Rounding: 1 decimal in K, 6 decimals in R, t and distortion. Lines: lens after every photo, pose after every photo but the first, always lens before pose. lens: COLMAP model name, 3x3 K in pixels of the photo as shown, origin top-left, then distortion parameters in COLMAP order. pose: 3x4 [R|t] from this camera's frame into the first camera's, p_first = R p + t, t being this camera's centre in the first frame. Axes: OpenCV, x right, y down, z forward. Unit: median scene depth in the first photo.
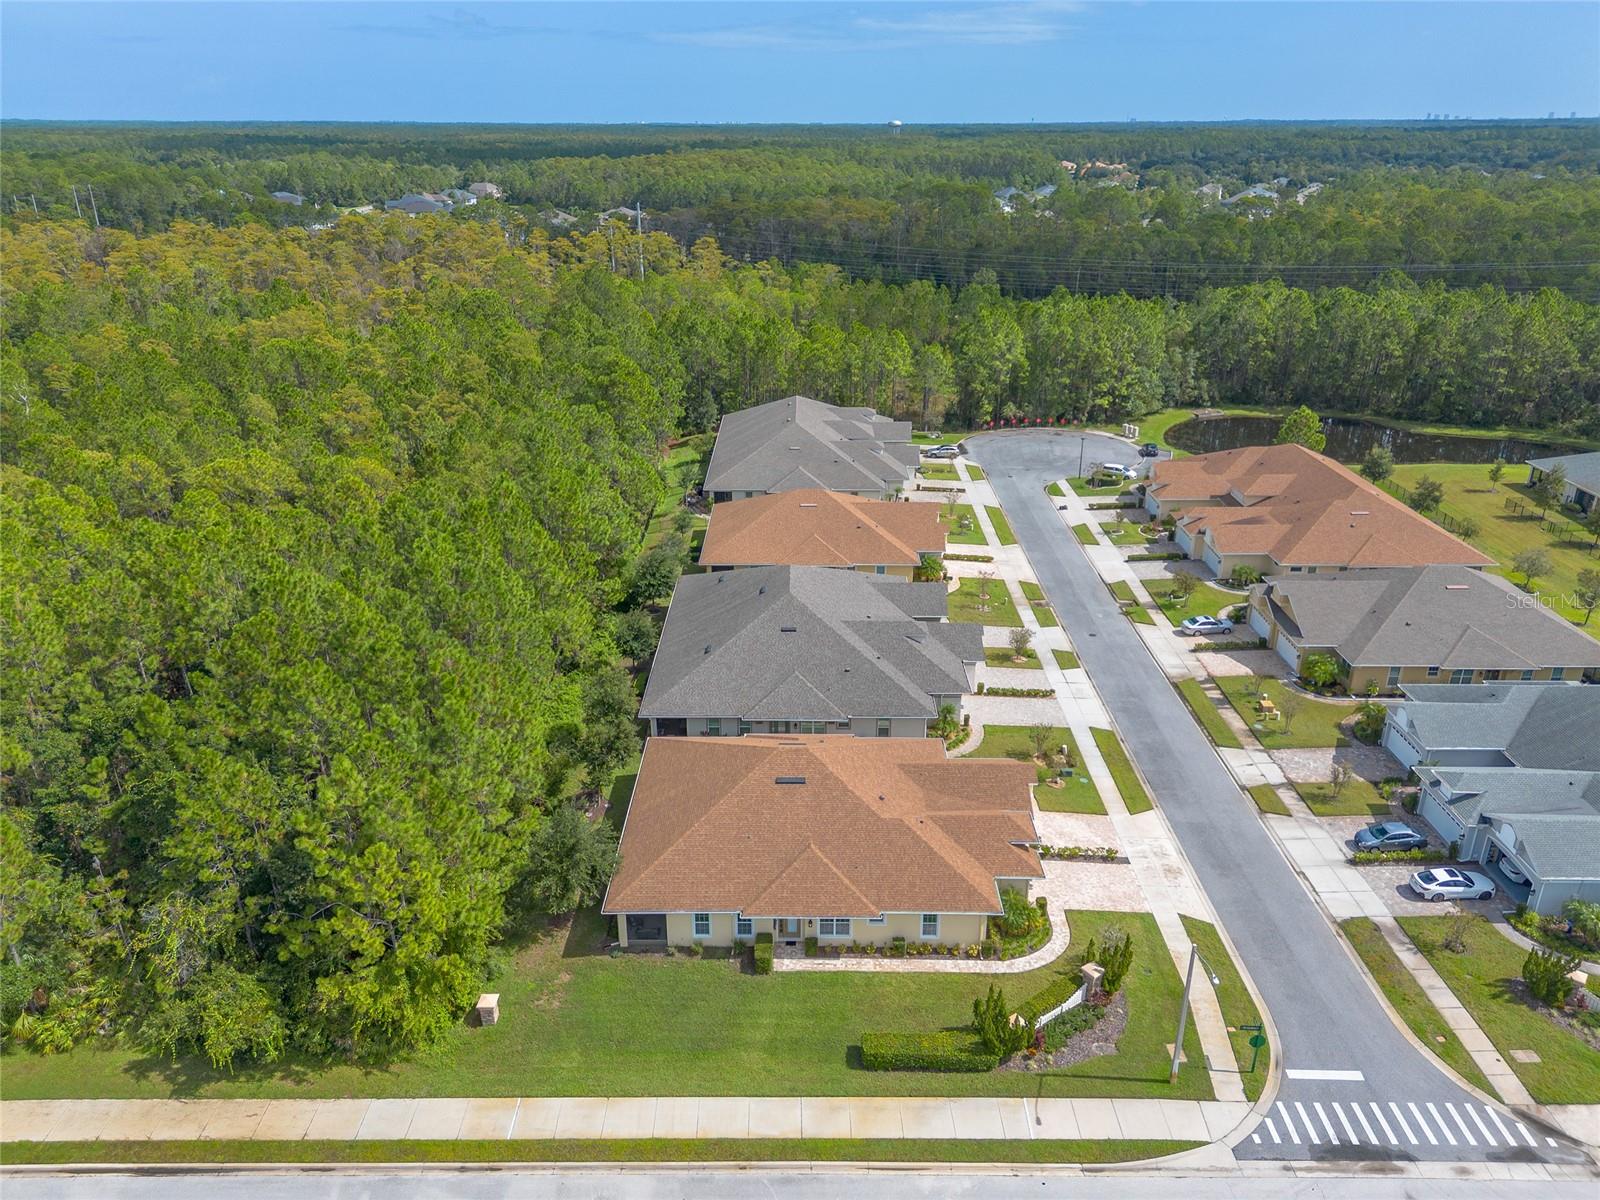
lens RADIAL K [[1134.0, 0, 800.0], [0, 1134.0, 600.0], [0, 0, 1]] dist [0.085874, -0.082847]
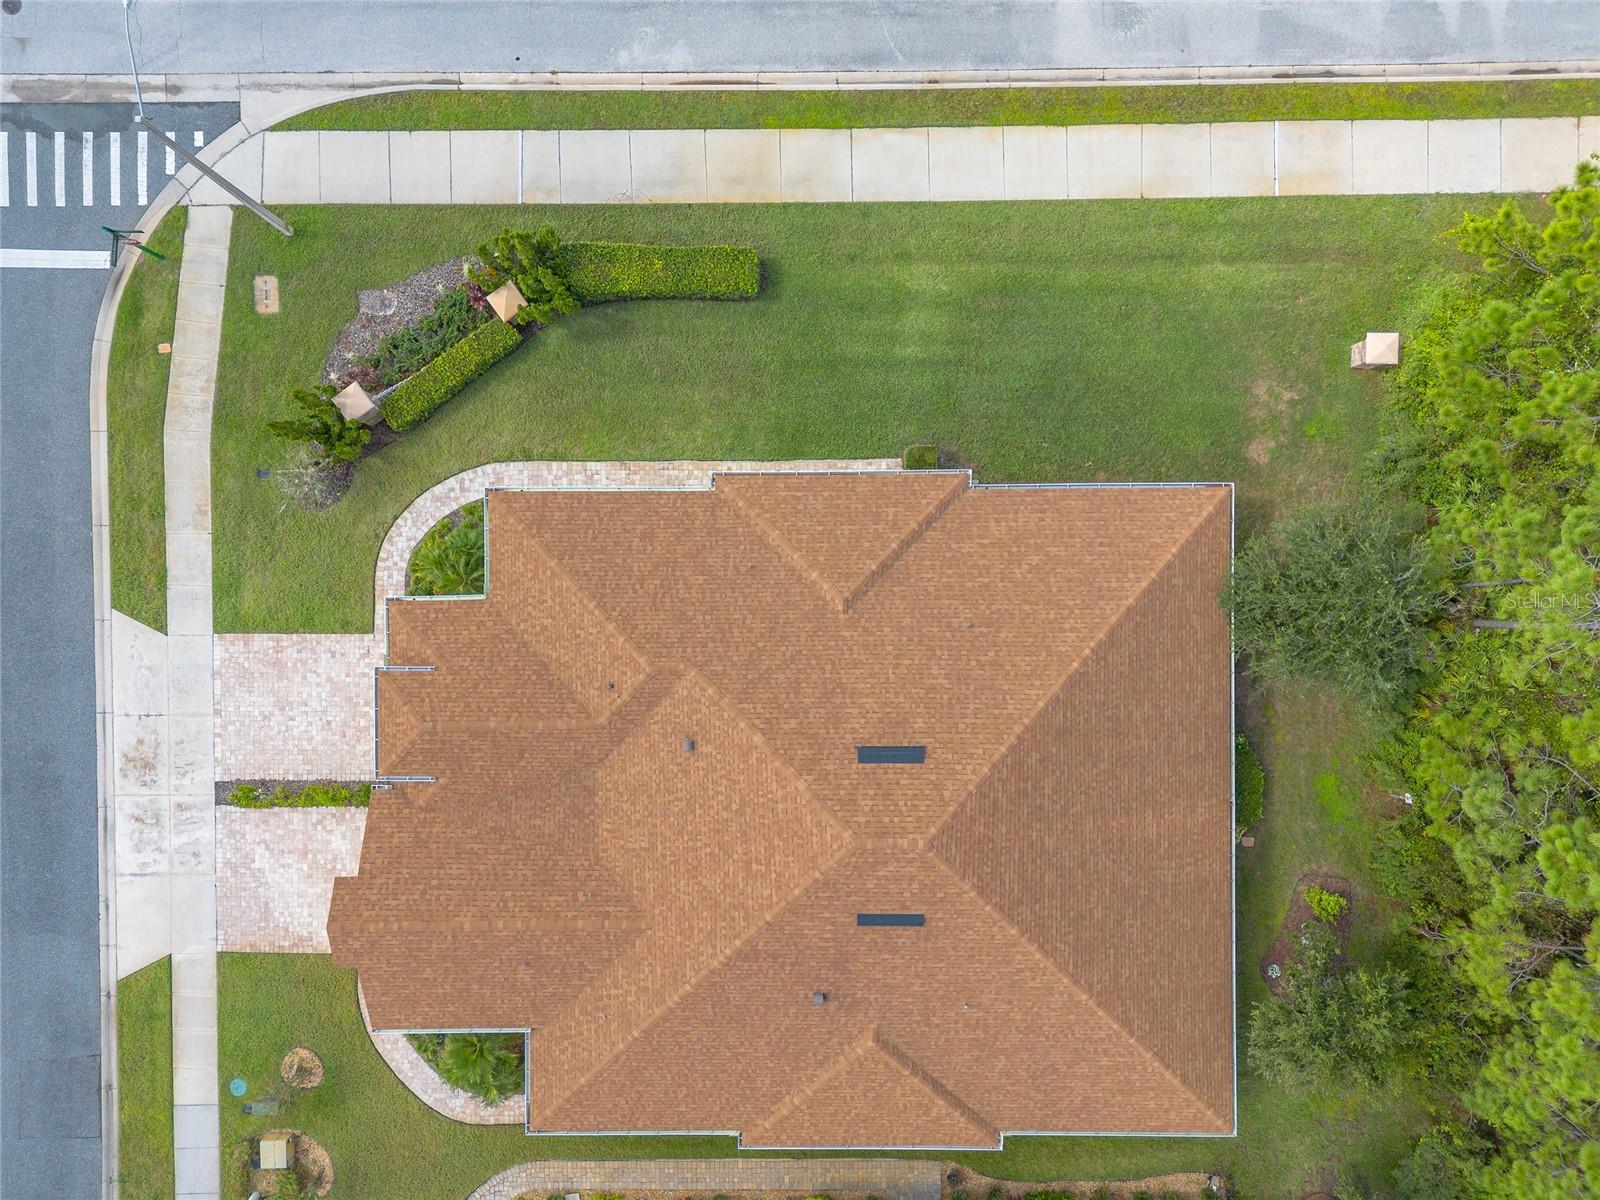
lens RADIAL K [[1134.0, 0, 800.0], [0, 1134.0, 600.0], [0, 0, 1]] dist [0.085874, -0.082847]
pose [[-0.999902, 0.008768, 0.010955, 0.020016], [0.006503, -0.402237, 0.915512, -0.207496], [0.012434, 0.915493, 0.402141, 0.718630]]
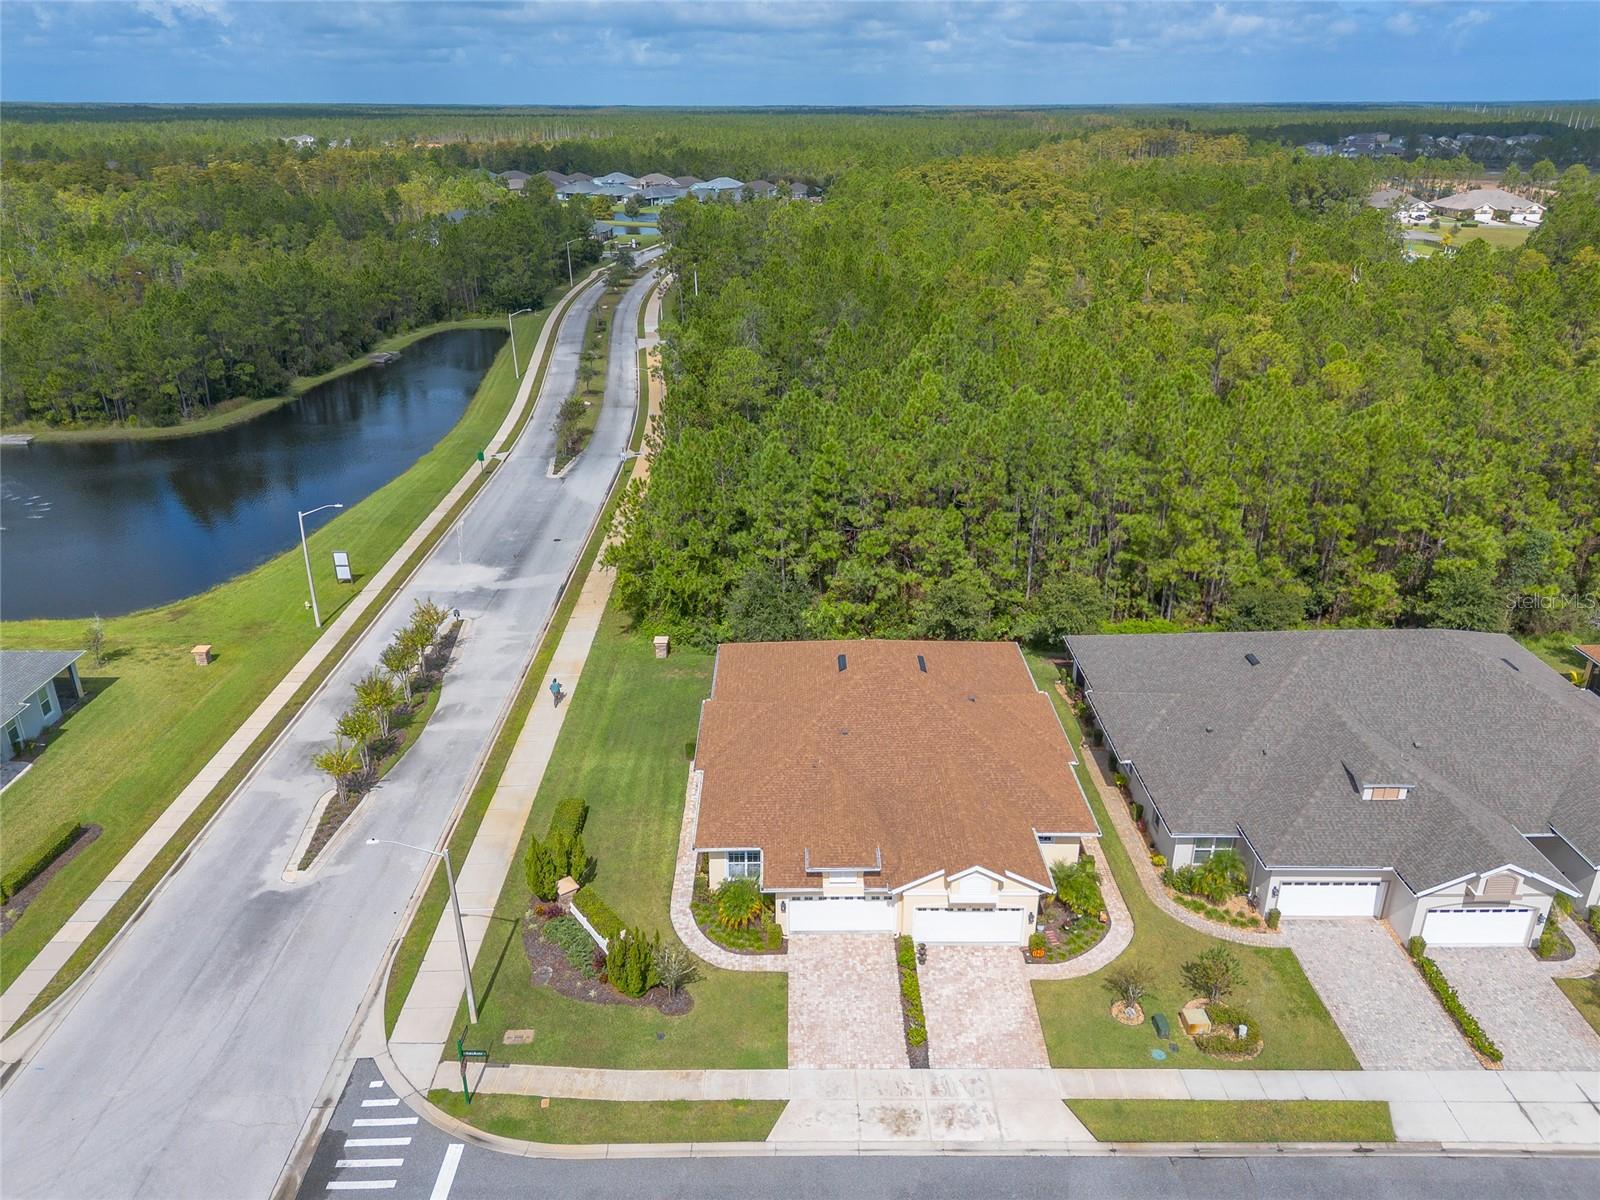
lens RADIAL K [[1134.0, 0, 800.0], [0, 1134.0, 600.0], [0, 0, 1]] dist [0.085874, -0.082847]
pose [[0.018825, 0.397772, -0.917291, 0.755531], [-0.386542, 0.849011, 0.360231, -0.185638], [0.922080, 0.347790, 0.169738, 0.748475]]
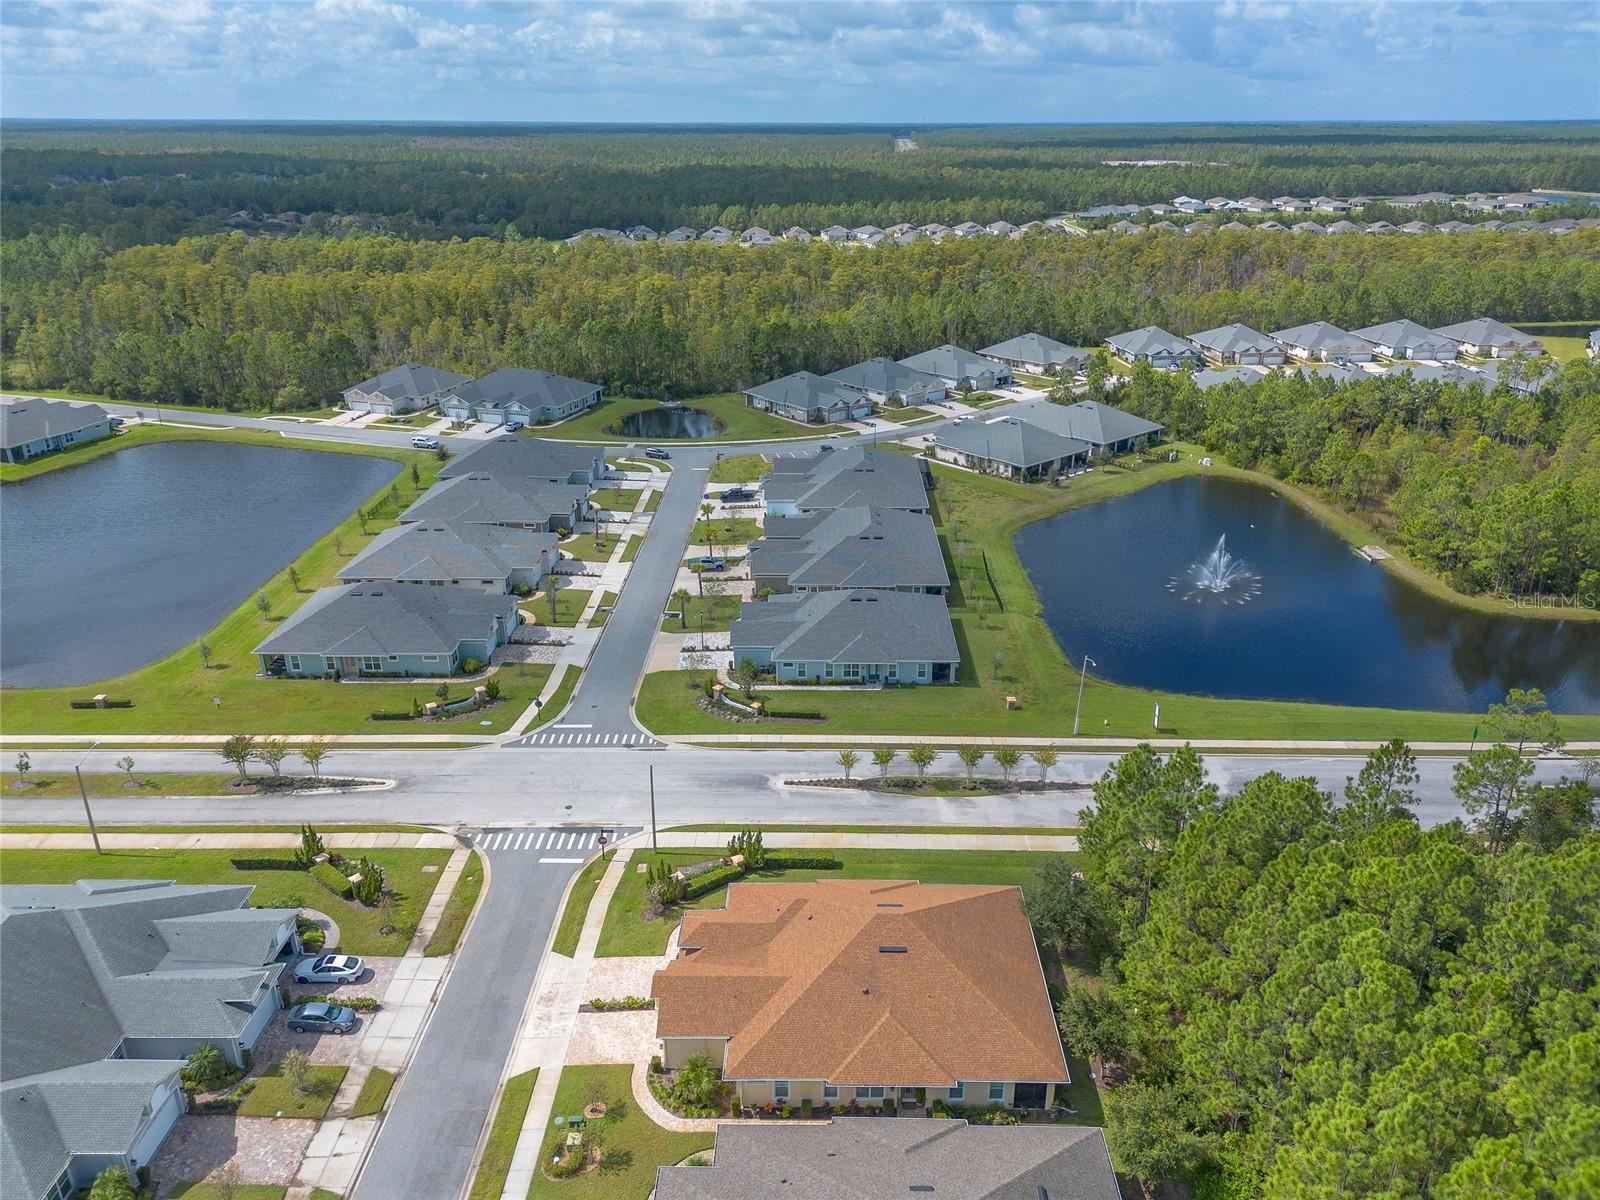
lens RADIAL K [[1138.6, 0, 823.3], [0, 1138.6, 607.2], [0, 0, 1]] dist [0.082799, -0.081532]
pose [[-0.999998, 0.000018, -0.001881, 0.056964], [-0.001333, 0.698708, 0.715406, -0.826061], [0.001327, 0.715407, -0.698707, 1.496743]]
